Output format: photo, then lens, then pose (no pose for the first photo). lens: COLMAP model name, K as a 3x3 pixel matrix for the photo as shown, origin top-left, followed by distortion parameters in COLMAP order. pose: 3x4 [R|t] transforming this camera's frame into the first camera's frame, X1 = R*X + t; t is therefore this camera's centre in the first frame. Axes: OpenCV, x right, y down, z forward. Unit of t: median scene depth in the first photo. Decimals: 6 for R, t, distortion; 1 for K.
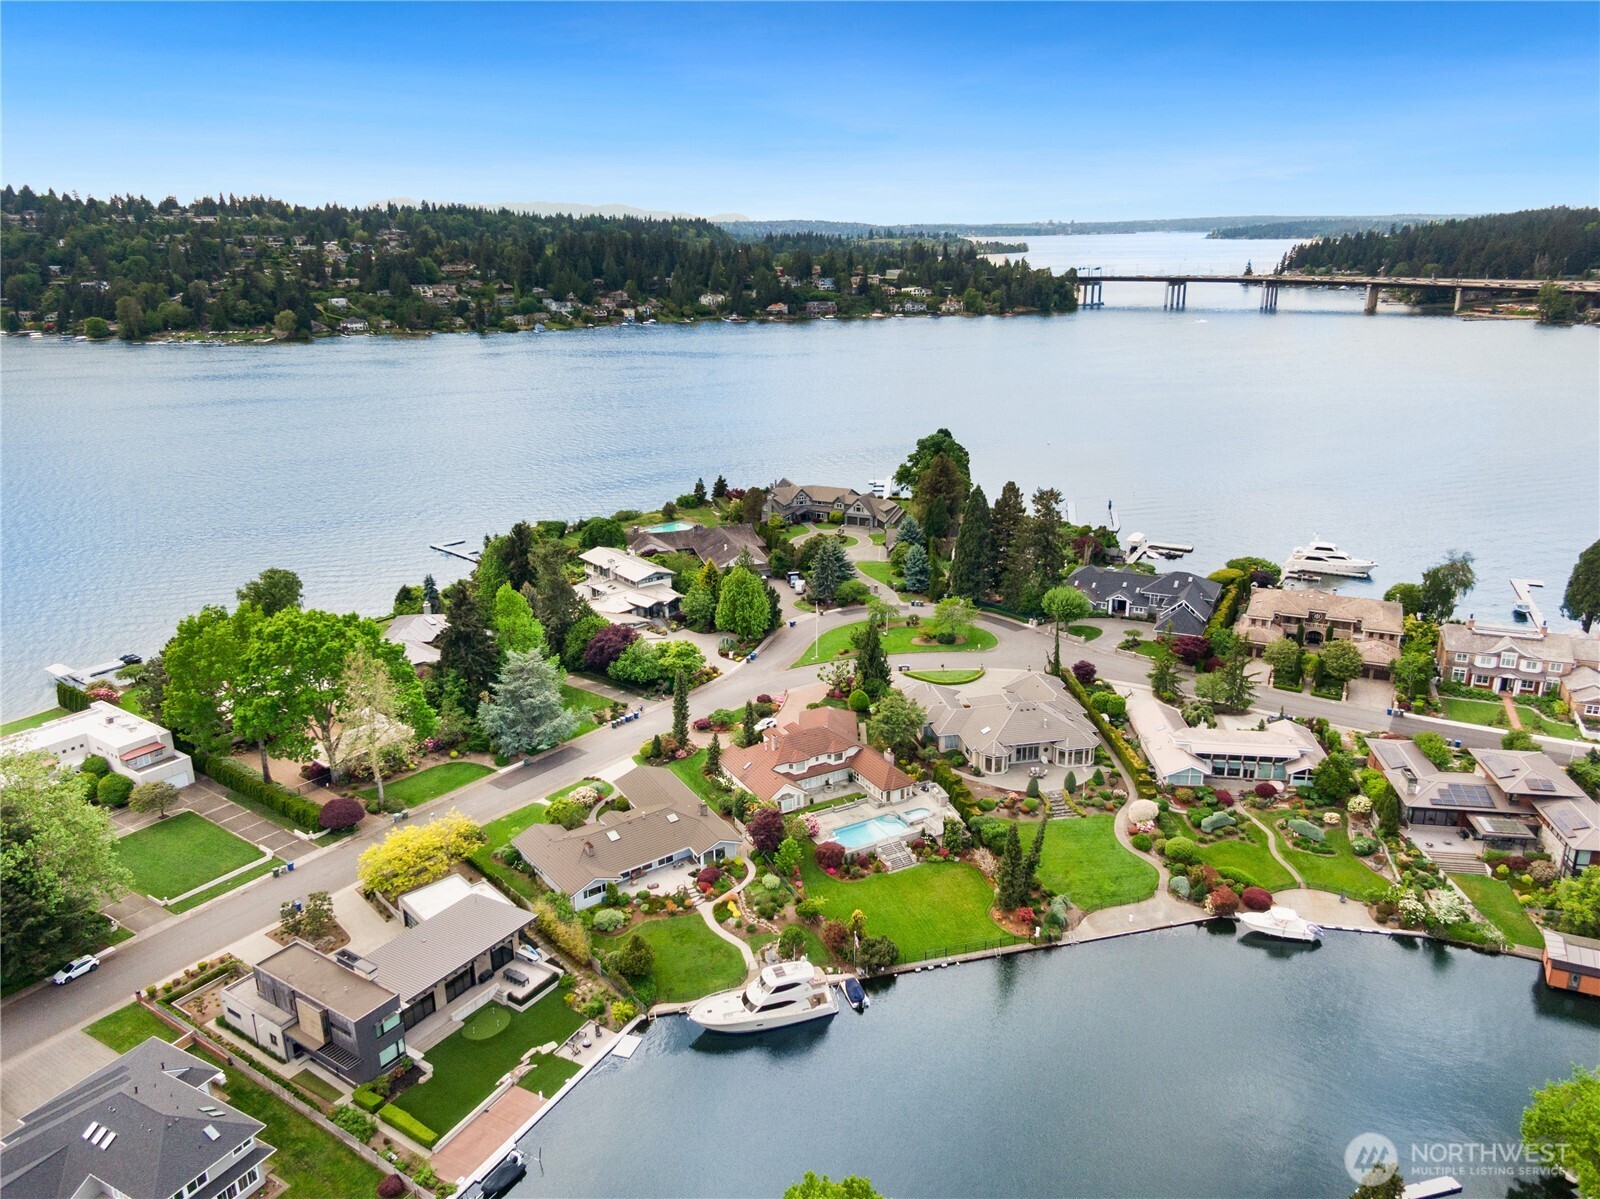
lens RADIAL K [[1176.1, 0, 800.0], [0, 1176.1, 599.5], [0, 0, 1]] dist [0.005064, -0.008038]
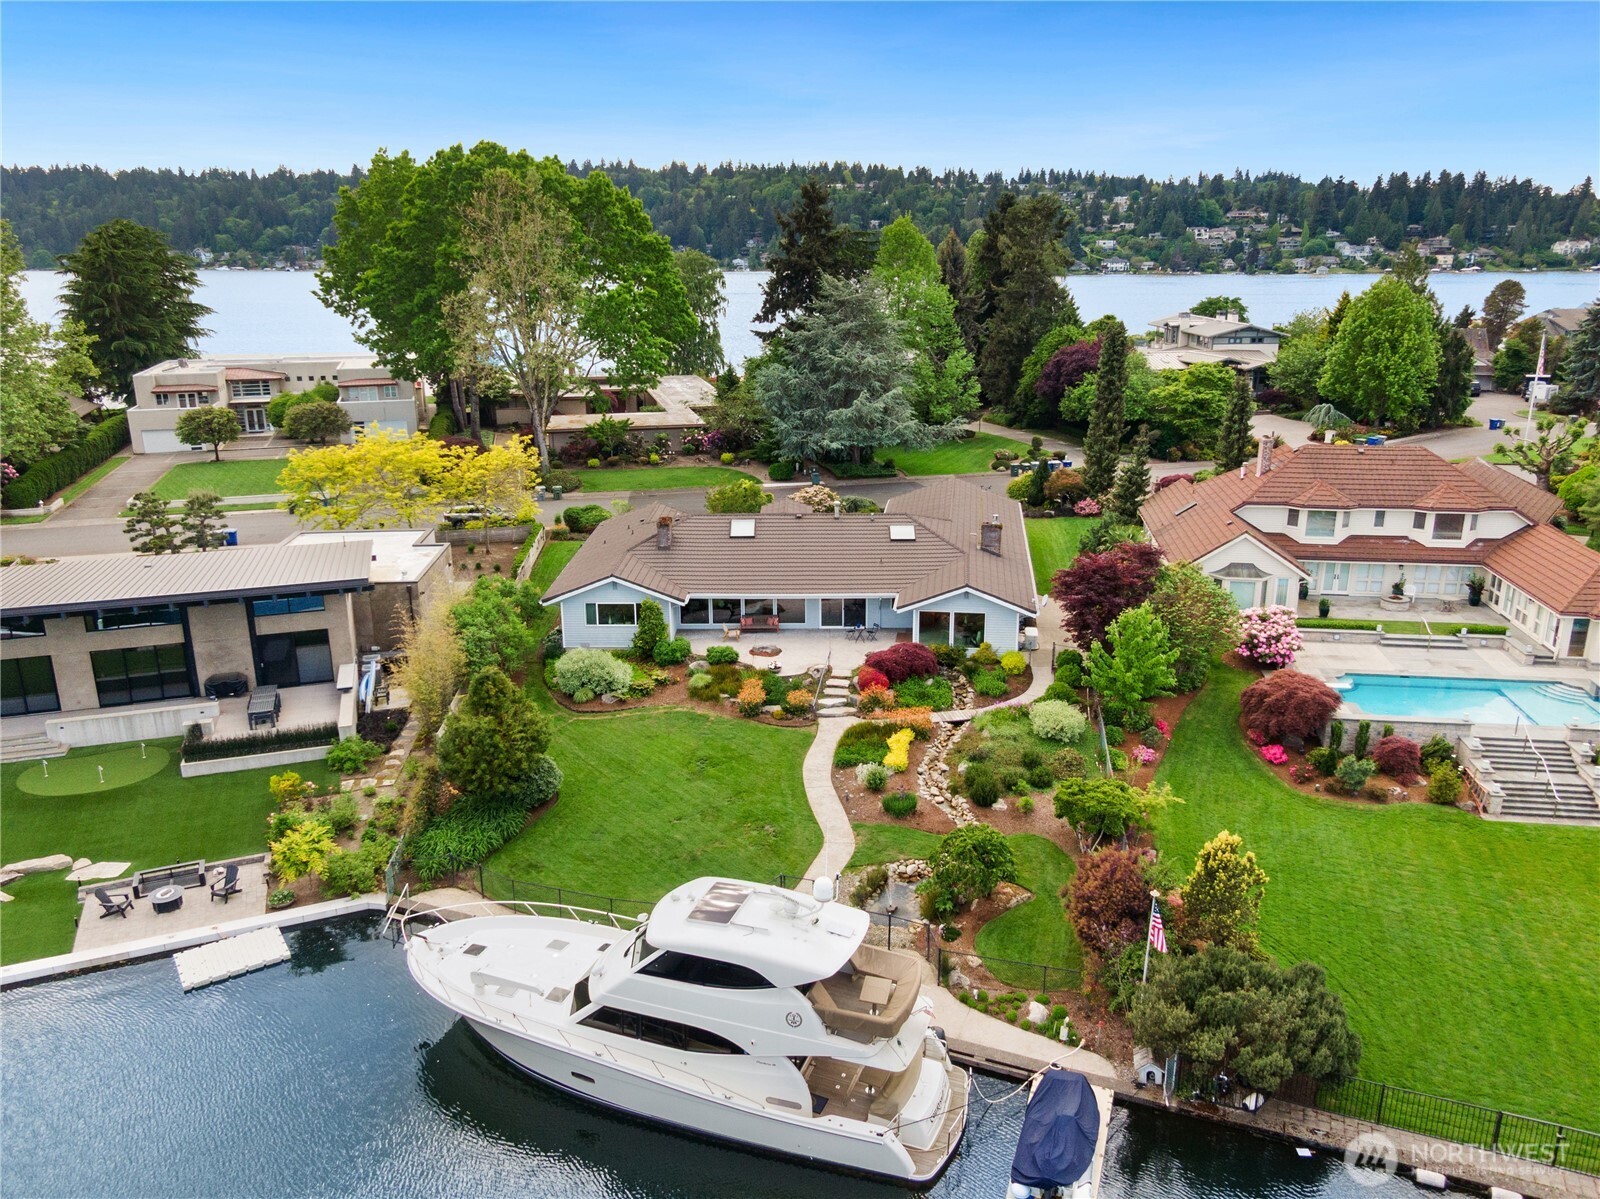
lens RADIAL K [[1146.4, 0, 800.0], [0, 1146.4, 599.5], [0, 0, 1]] dist [0.069848, -0.123050]
pose [[0.786788, 0.178336, -0.590898, 0.081384], [-0.189023, 0.980970, 0.044375, 0.160495], [0.587567, 0.076780, 0.805525, 0.540370]]
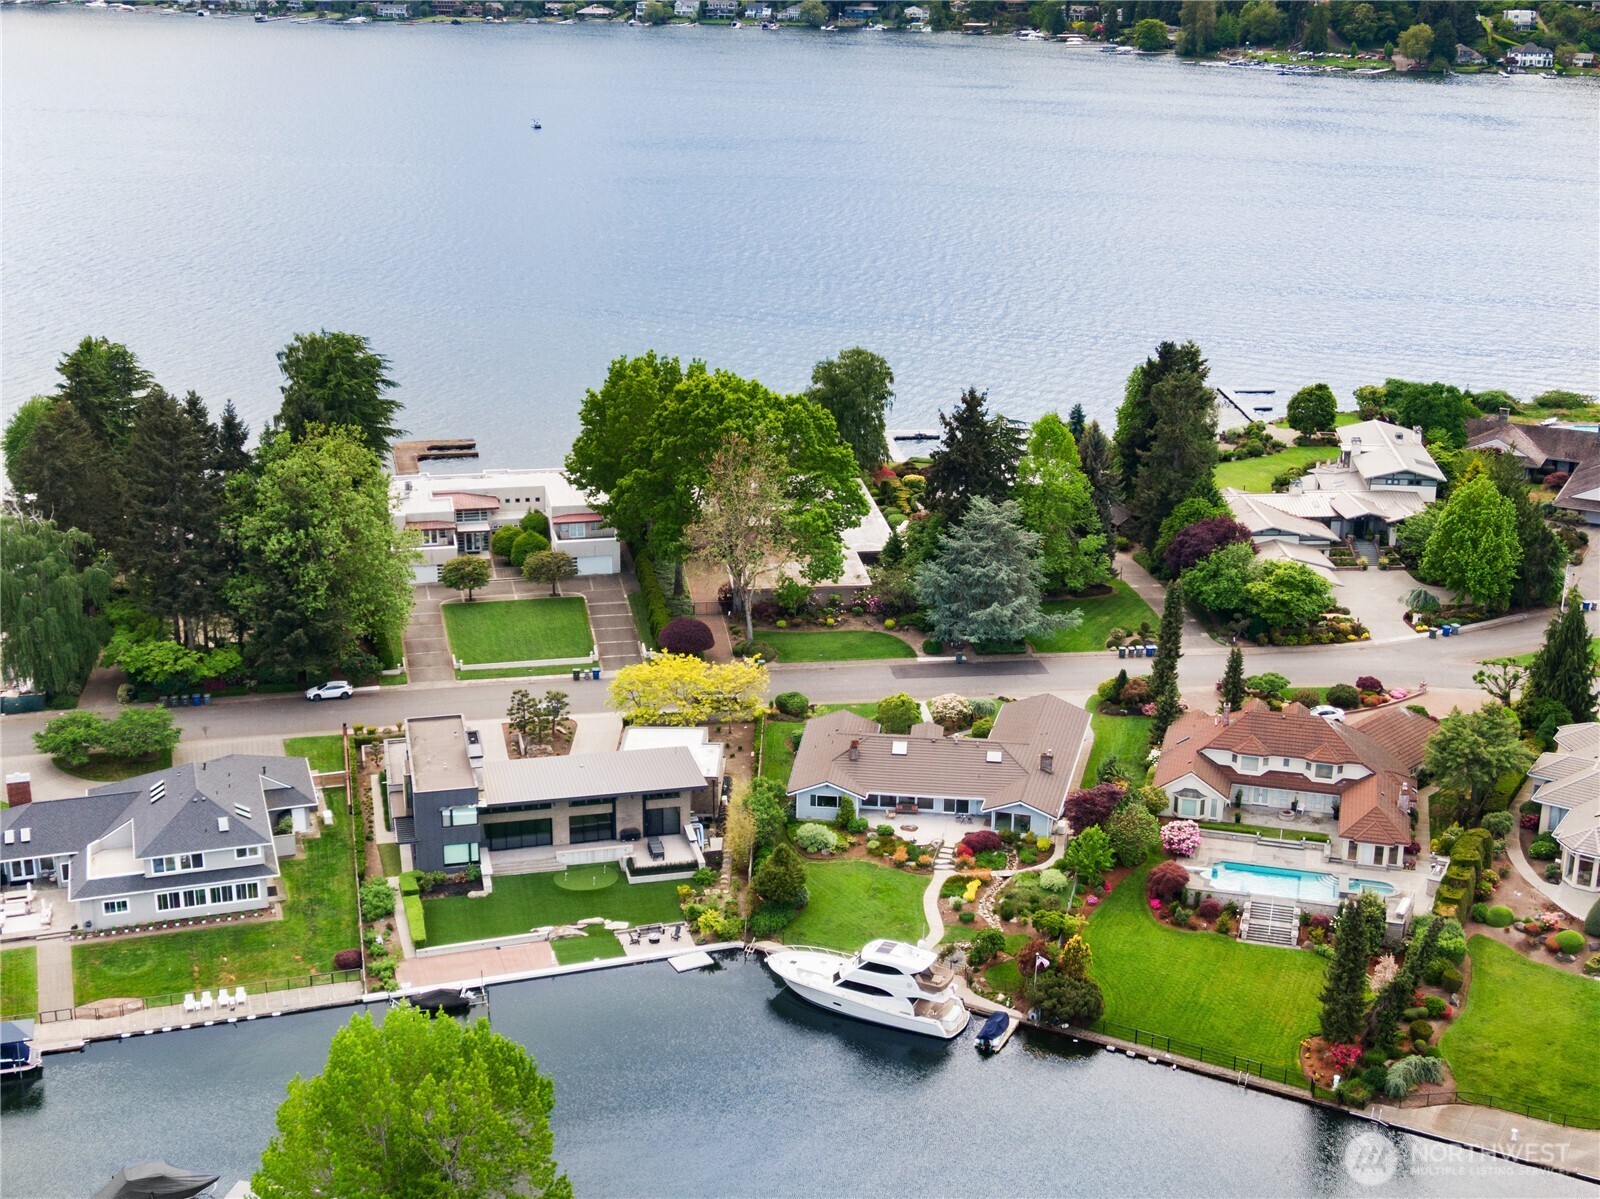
lens RADIAL K [[2103.8, 0, 800.0], [0, 2103.8, 599.5], [0, 0, 1]] dist [0.150897, -0.471900]
pose [[0.718994, 0.234254, -0.654349, 0.478409], [-0.224053, 0.969347, 0.100833, -0.000503], [0.657911, 0.074111, 0.749440, 0.003338]]
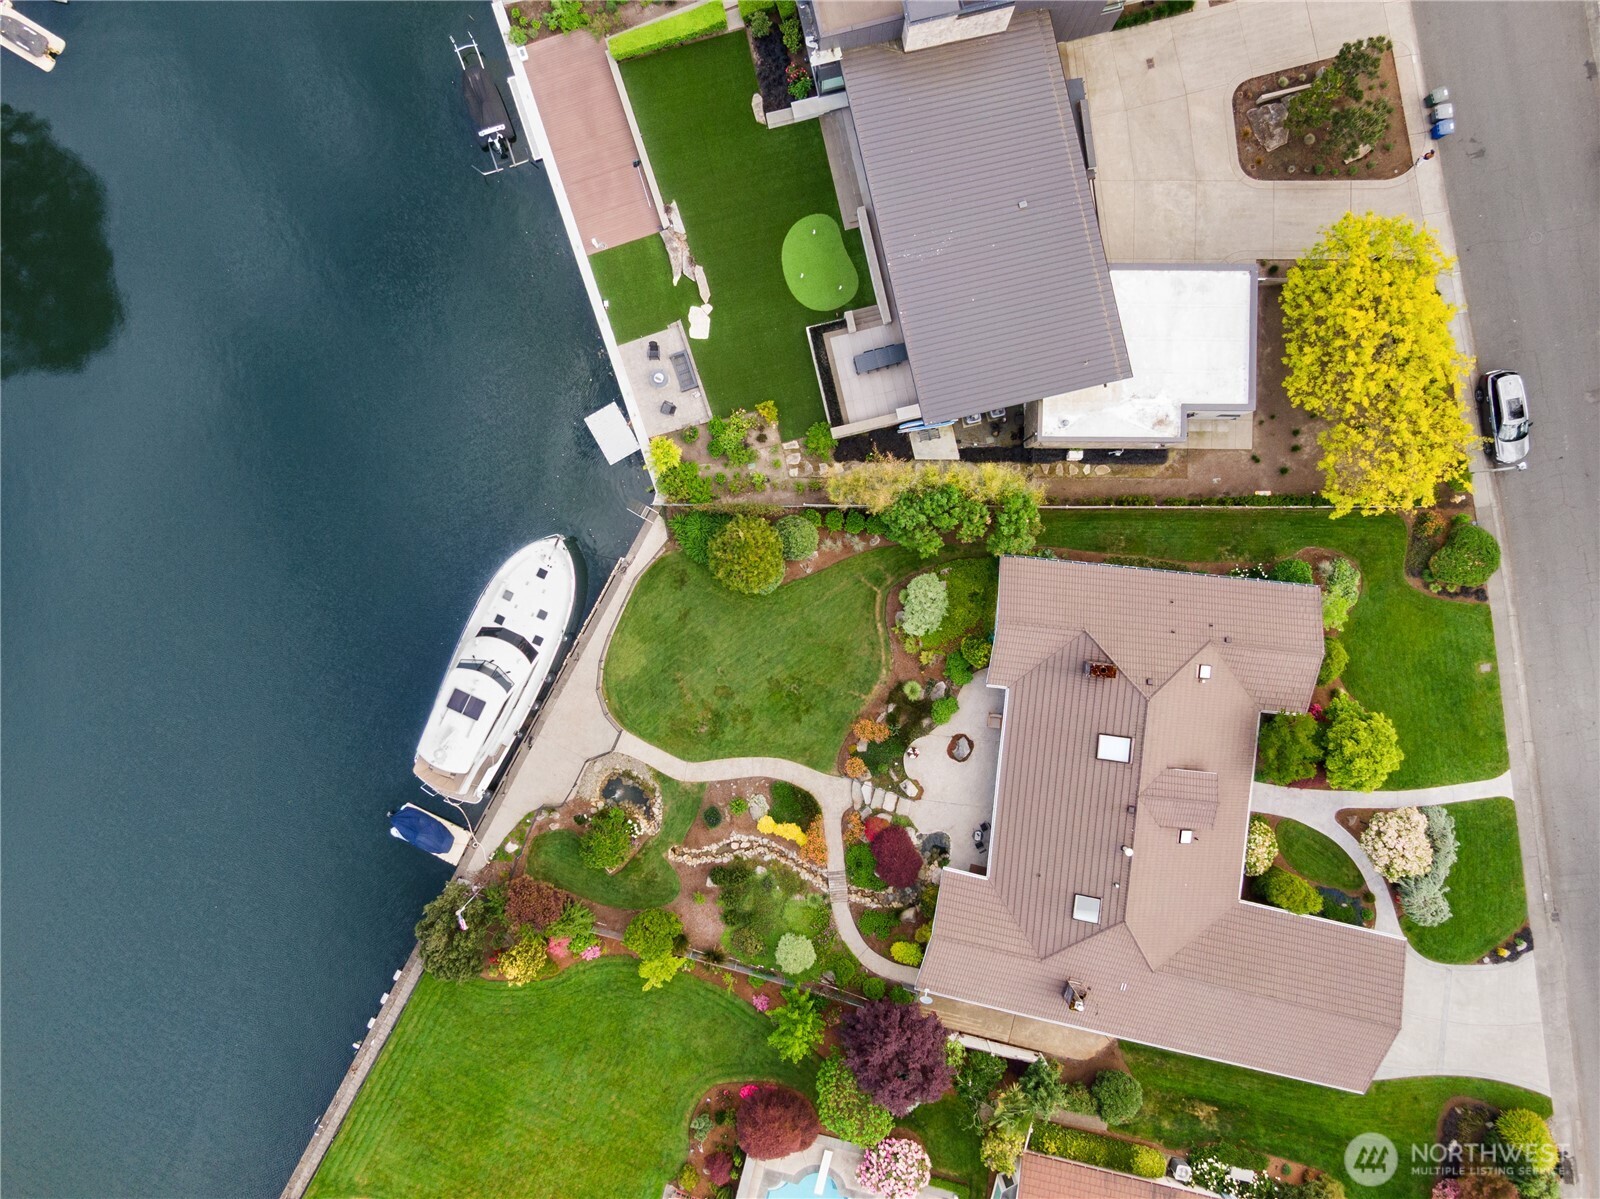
lens RADIAL K [[1146.4, 0, 800.0], [0, 1146.4, 599.5], [0, 0, 1]] dist [0.069848, -0.123050]
pose [[-0.685469, 0.728040, 0.009474, -0.099503], [-0.212000, -0.212018, 0.953994, -0.115175], [0.696555, 0.651925, 0.299676, 0.610851]]
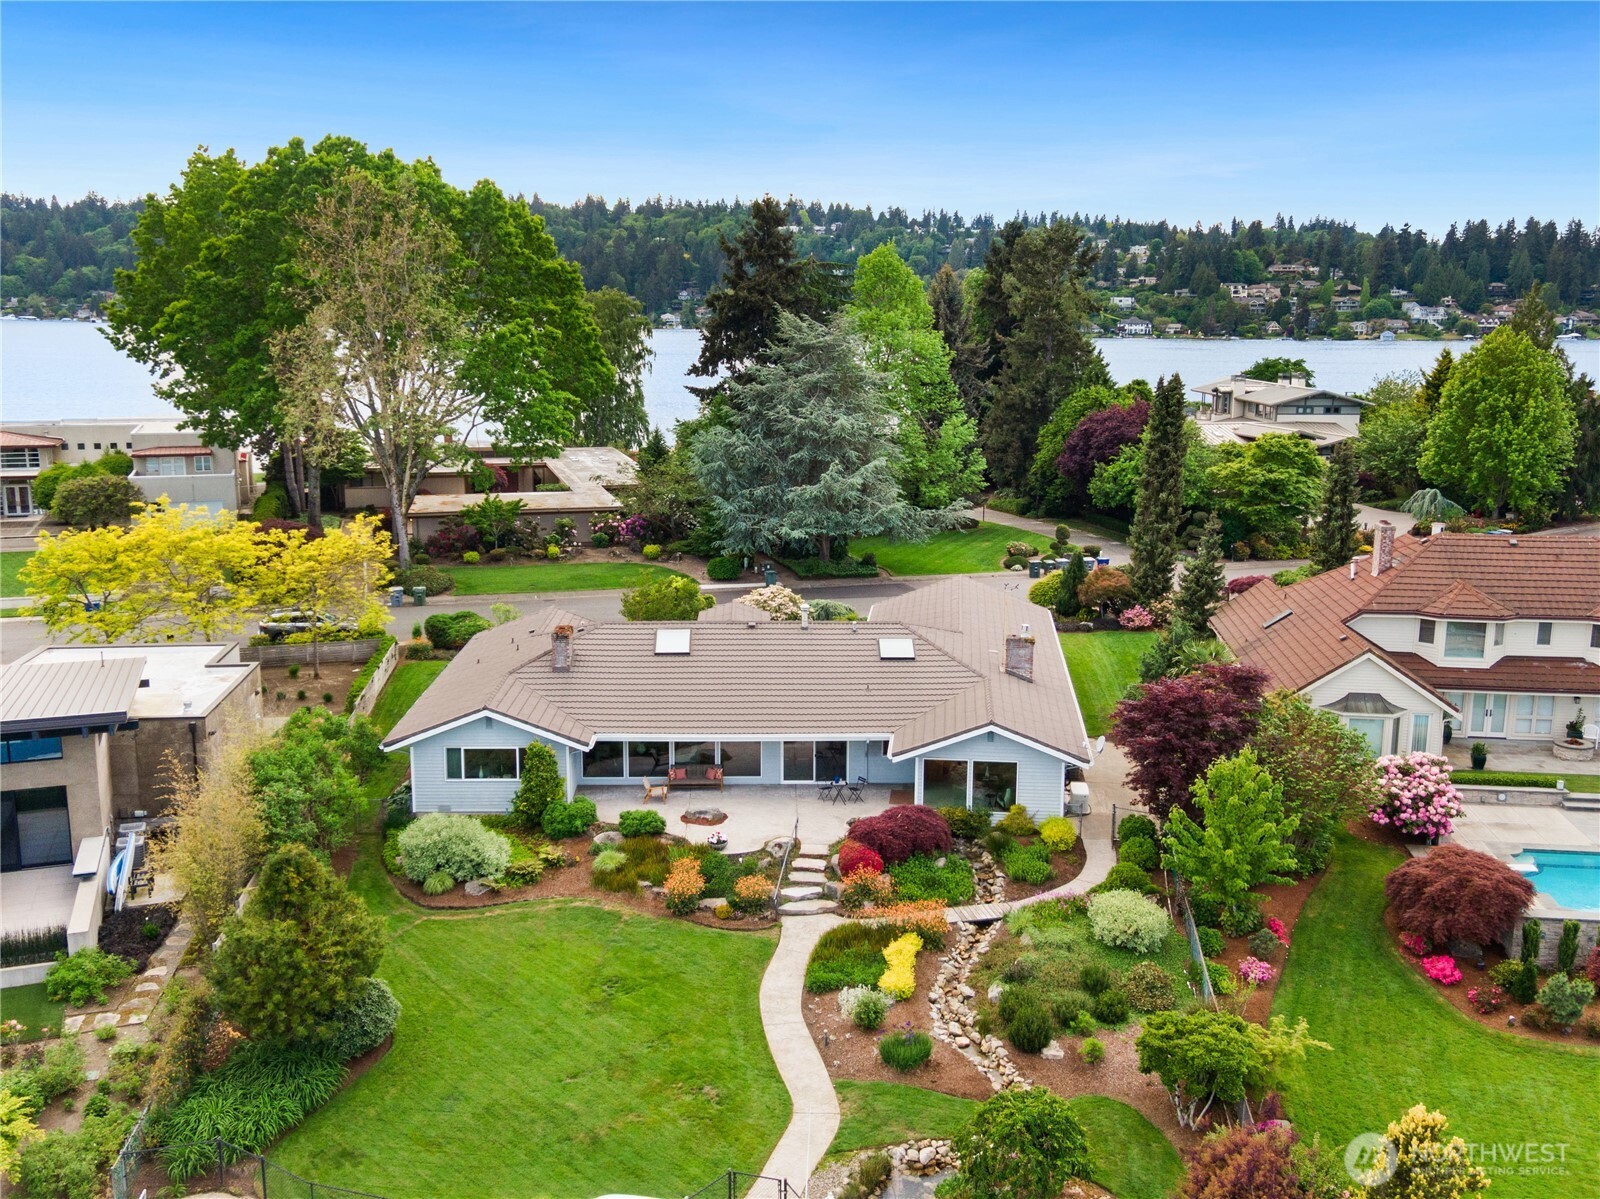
lens RADIAL K [[1460.9, 0, 800.0], [0, 1460.9, 599.5], [0, 0, 1]] dist [0.023887, 0.006510]
pose [[0.809139, 0.124443, -0.574289, 0.062343], [-0.191784, 0.979727, -0.057915, 0.161930], [0.555439, 0.157000, 0.816602, 0.562771]]
